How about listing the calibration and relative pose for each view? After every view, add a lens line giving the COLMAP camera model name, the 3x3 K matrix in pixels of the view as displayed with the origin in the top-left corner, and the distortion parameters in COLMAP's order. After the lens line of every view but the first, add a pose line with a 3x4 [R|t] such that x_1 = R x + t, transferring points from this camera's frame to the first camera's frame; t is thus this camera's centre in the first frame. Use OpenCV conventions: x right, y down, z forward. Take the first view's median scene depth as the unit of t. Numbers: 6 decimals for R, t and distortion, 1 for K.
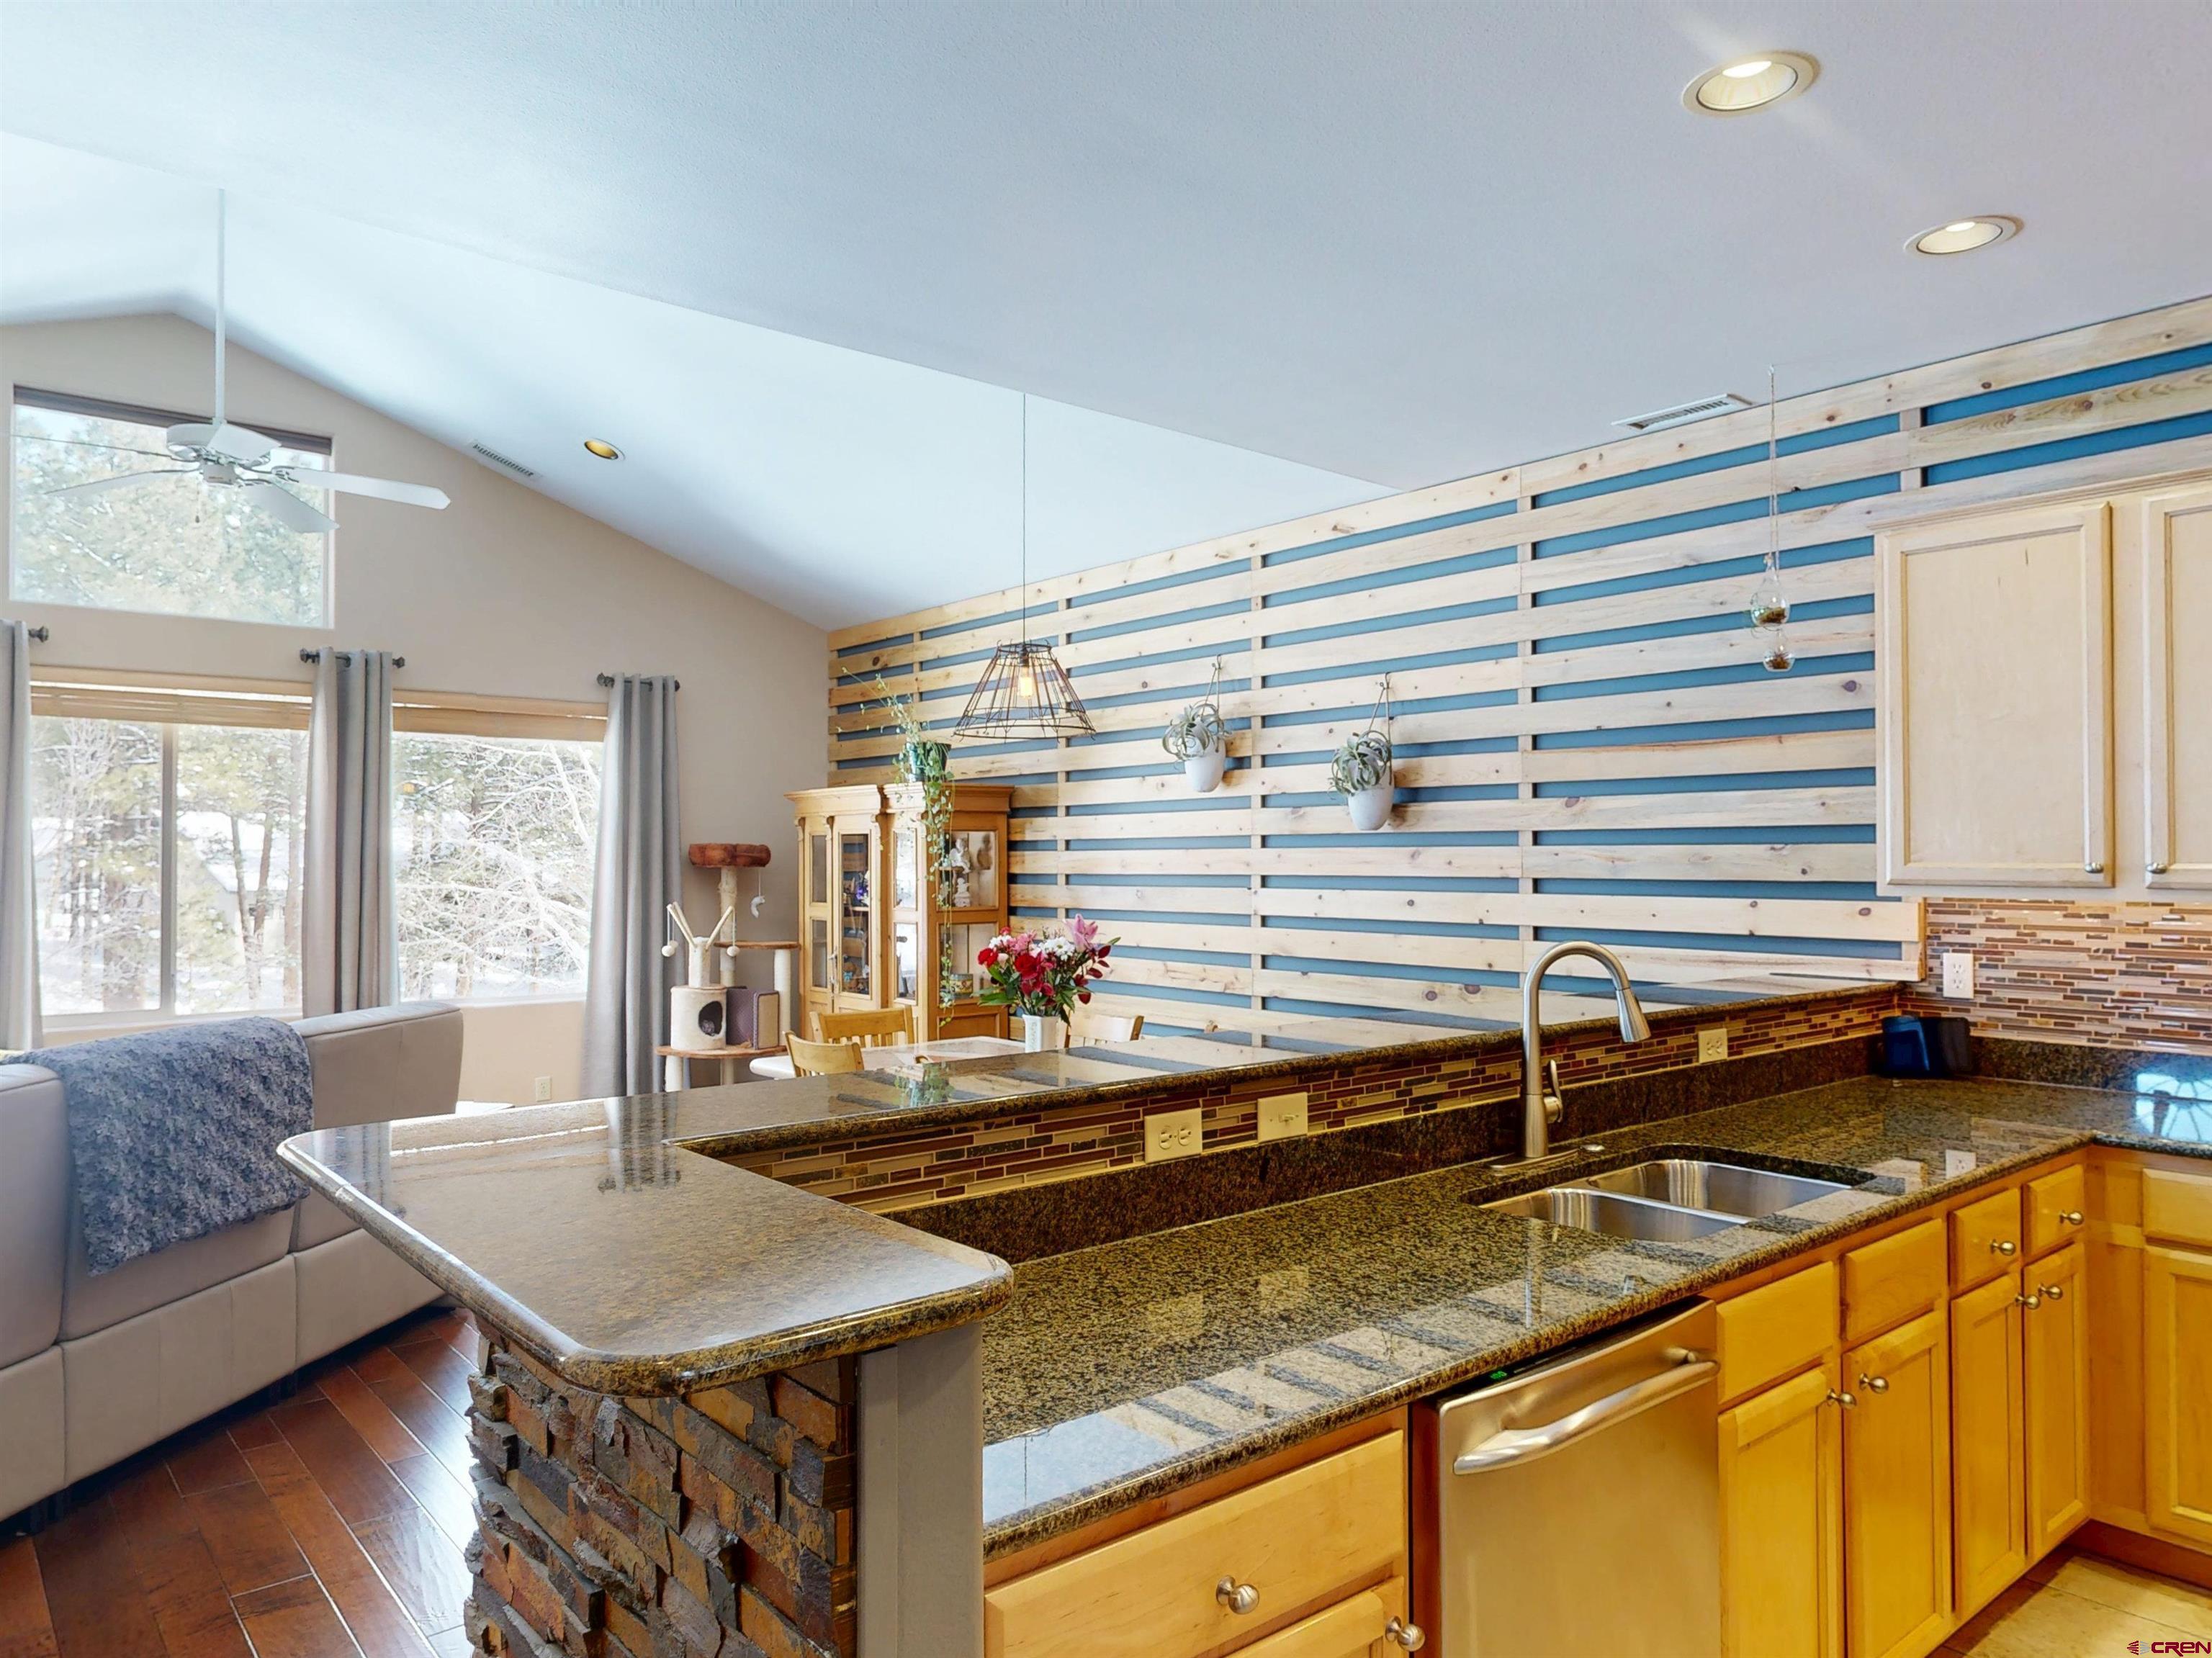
lens RADIAL K [[1455.1, 0, 1108.7], [0, 1455.1, 833.0], [0, 0, 1]] dist [-0.003464, 0.000852]
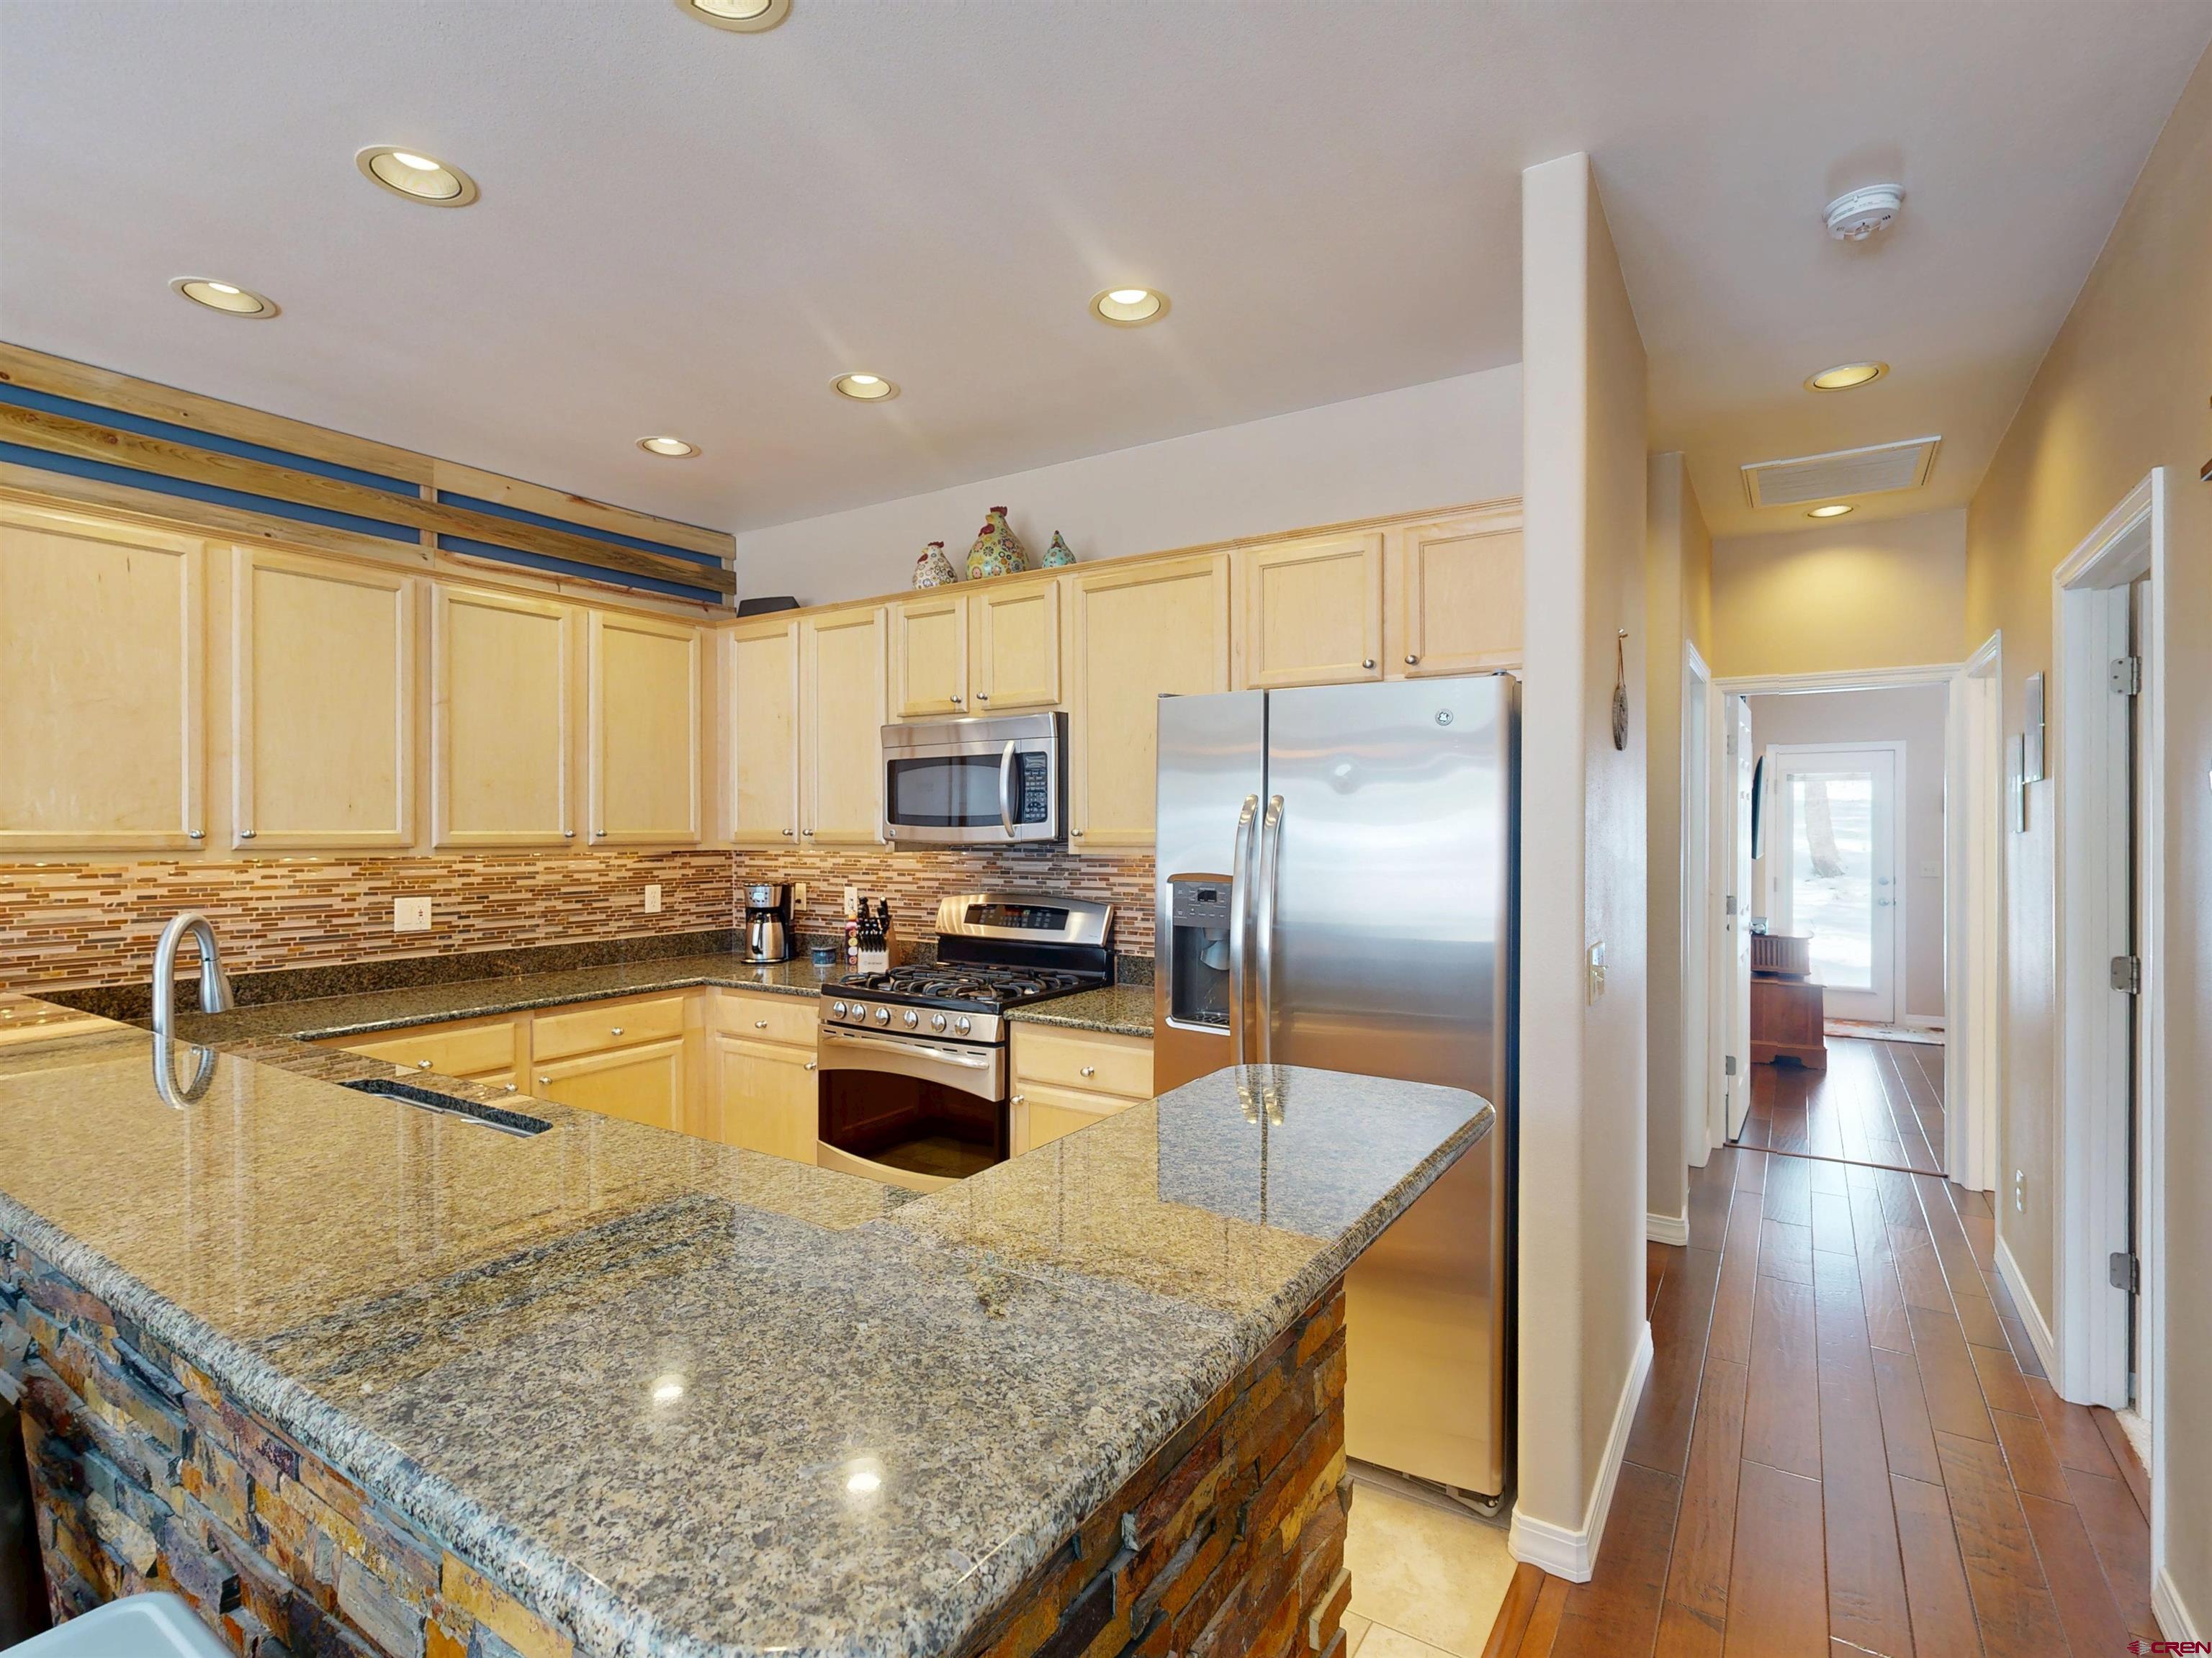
lens RADIAL K [[1080.9, 0, 1098.5], [0, 1080.9, 829.8], [0, 0, 1]] dist [0.001142, 0.000190]
pose [[-0.295204, -0.001565, 0.955433, -0.529521], [-0.017589, 0.999838, -0.003797, 0.012775], [-0.955272, -0.017926, -0.295183, 0.669290]]
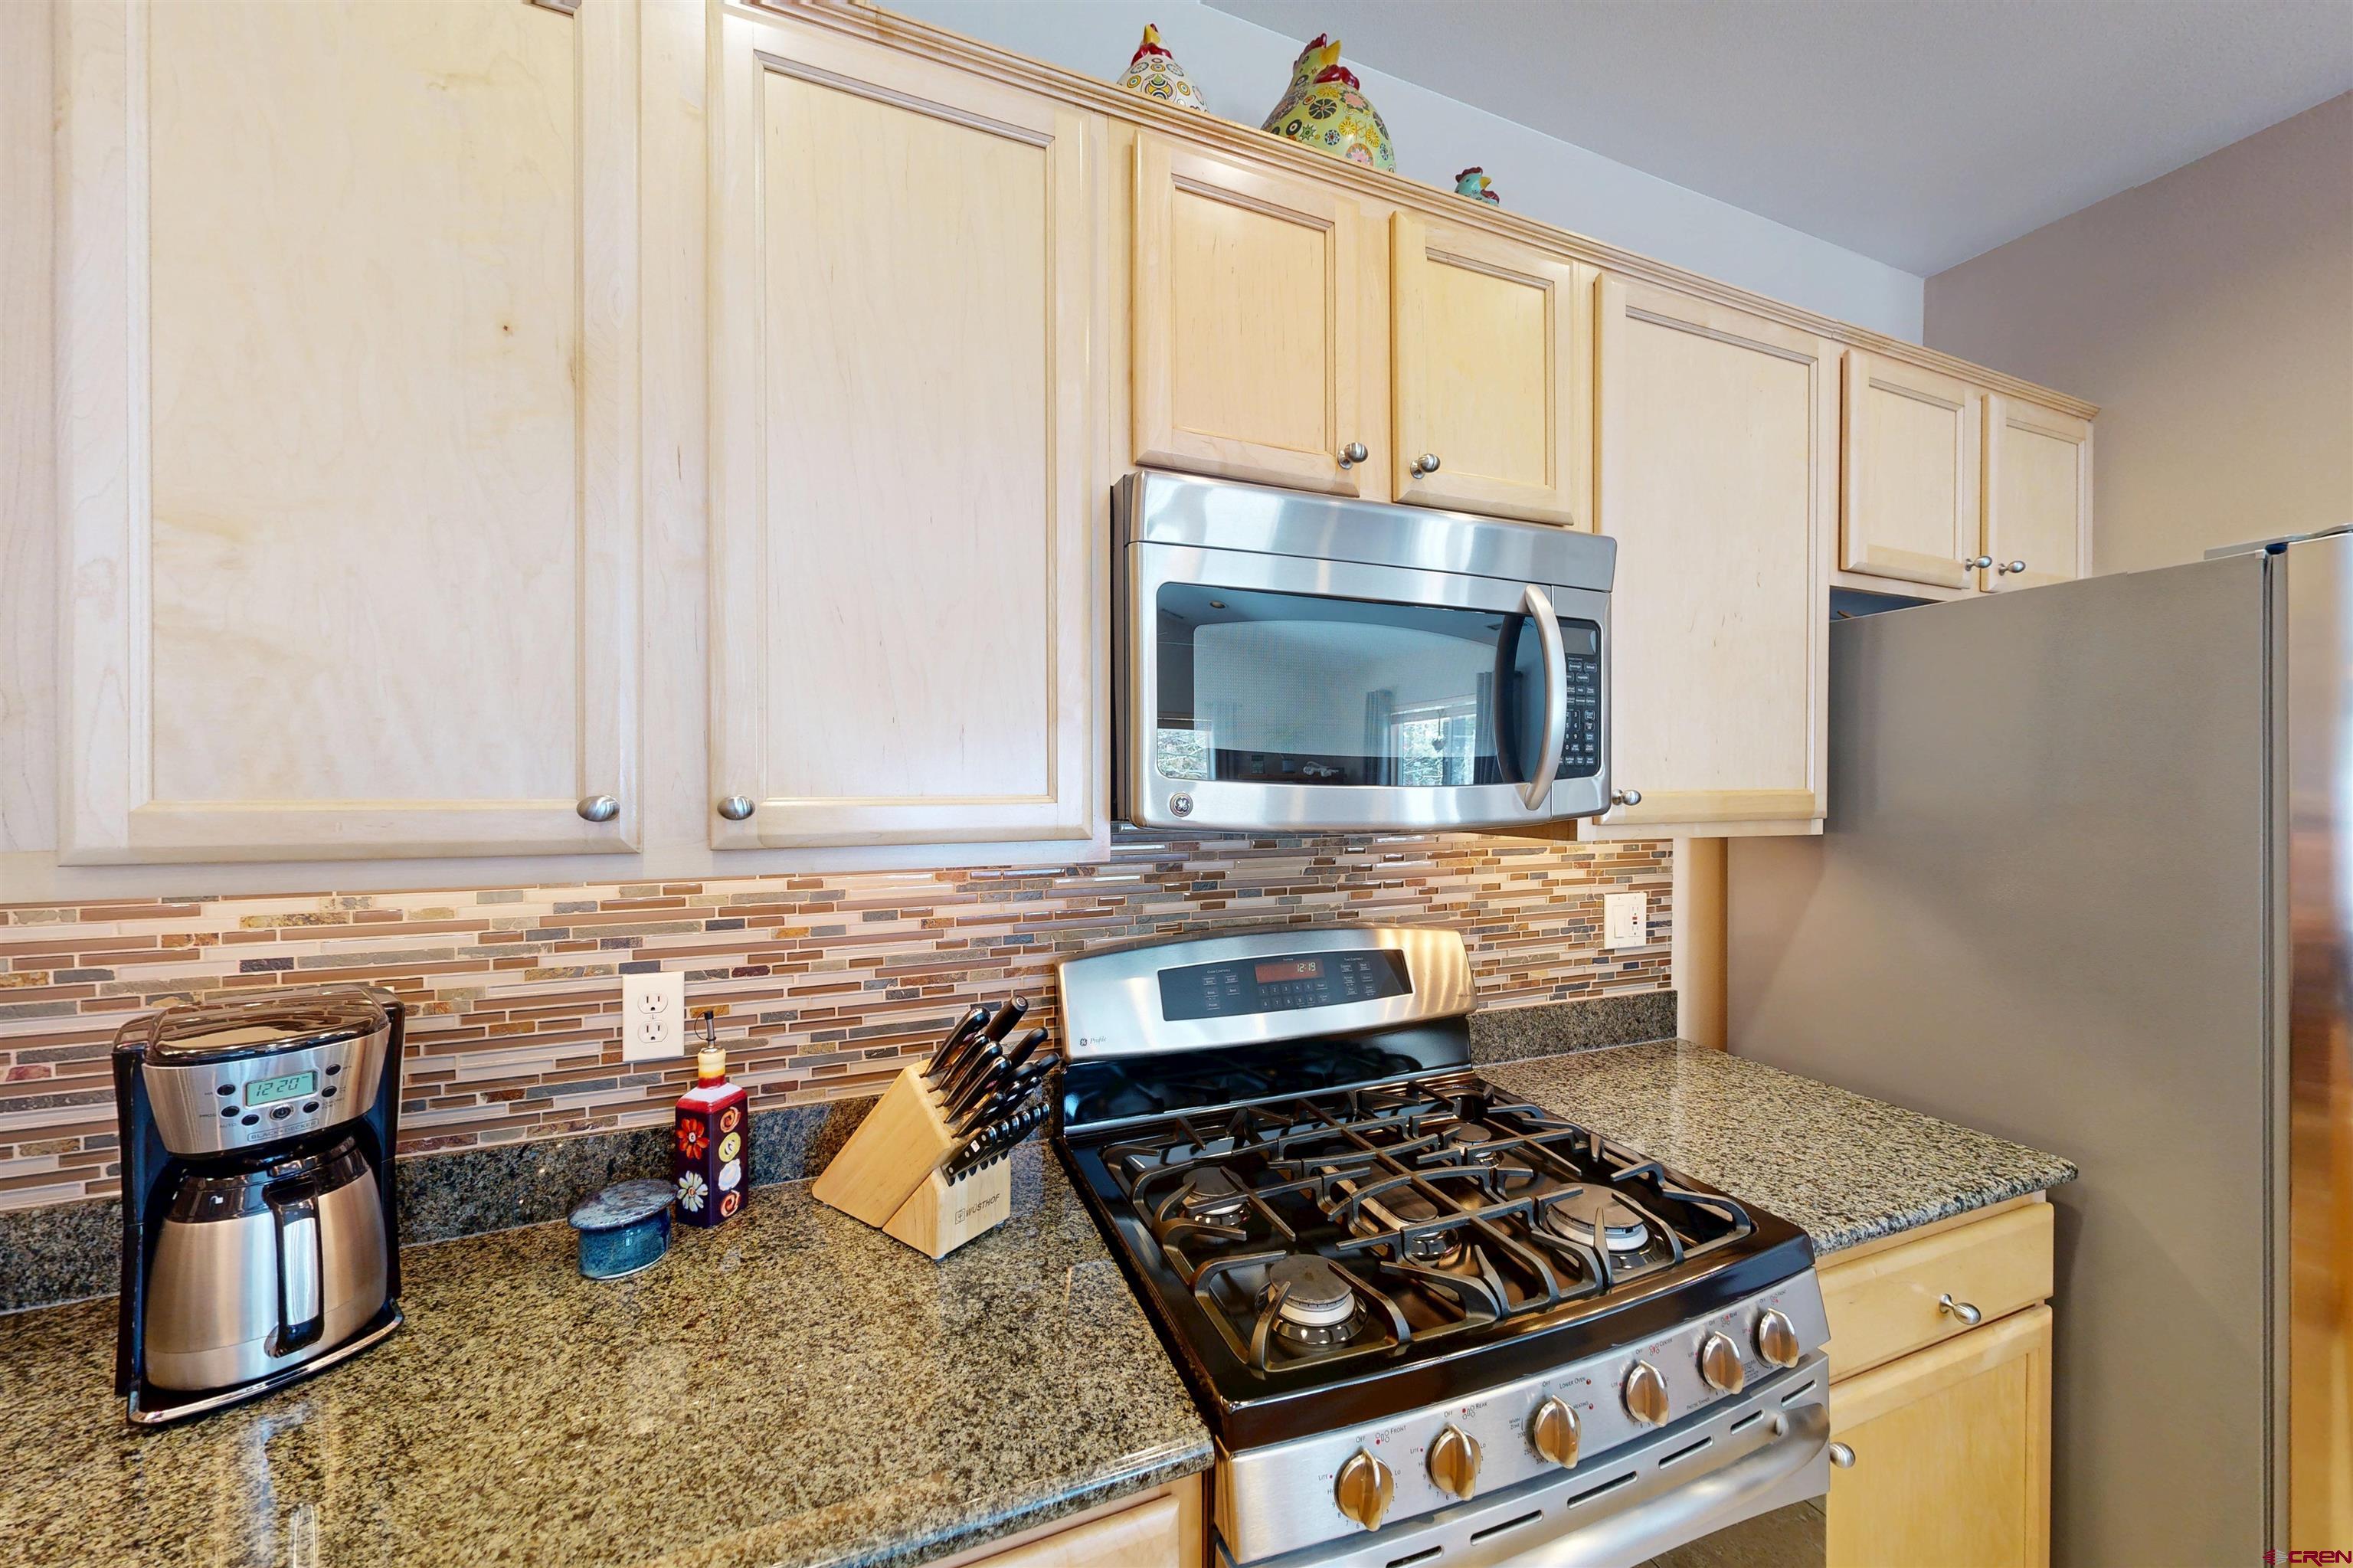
lens RADIAL K [[836.1, 0, 1173.0], [0, 836.1, 787.7], [0, 0, 1]] dist [-0.000093, 0.000046]
pose [[-0.949816, -0.003461, 0.312791, 0.840973], [-0.007334, 0.999910, -0.011209, 0.013400], [-0.312724, -0.012940, -0.949756, 0.856185]]
